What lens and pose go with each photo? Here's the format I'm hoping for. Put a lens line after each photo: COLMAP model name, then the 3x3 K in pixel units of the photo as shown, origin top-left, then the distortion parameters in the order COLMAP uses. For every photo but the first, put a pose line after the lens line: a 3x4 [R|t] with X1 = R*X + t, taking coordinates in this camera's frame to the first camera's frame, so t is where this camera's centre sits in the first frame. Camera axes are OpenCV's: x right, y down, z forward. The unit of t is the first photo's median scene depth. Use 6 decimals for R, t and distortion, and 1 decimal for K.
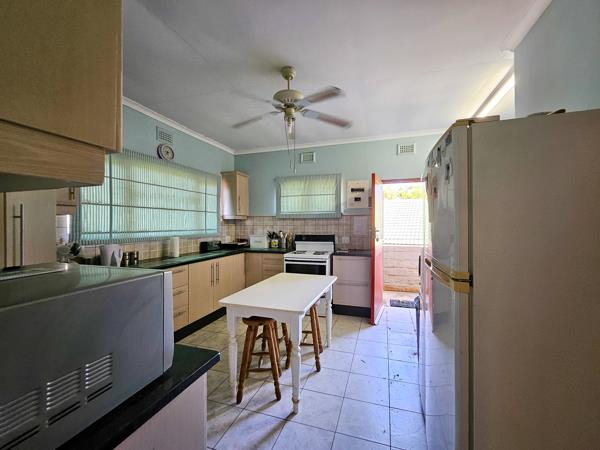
lens RADIAL K [[244.9, 0, 302.9], [0, 244.9, 225.2], [0, 0, 1]] dist [0.001897, -0.000027]
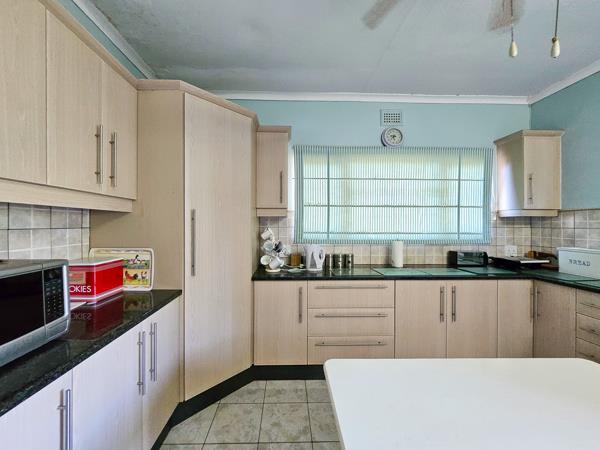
lens RADIAL K [[244.9, 0, 299.4], [0, 244.9, 224.7], [0, 0, 1]] dist [0.001897, -0.000027]
pose [[0.343046, 0.001064, -0.939318, 0.092180], [-0.007072, 0.999974, -0.001450, -0.001470], [0.939292, 0.007140, 0.343045, 0.386730]]
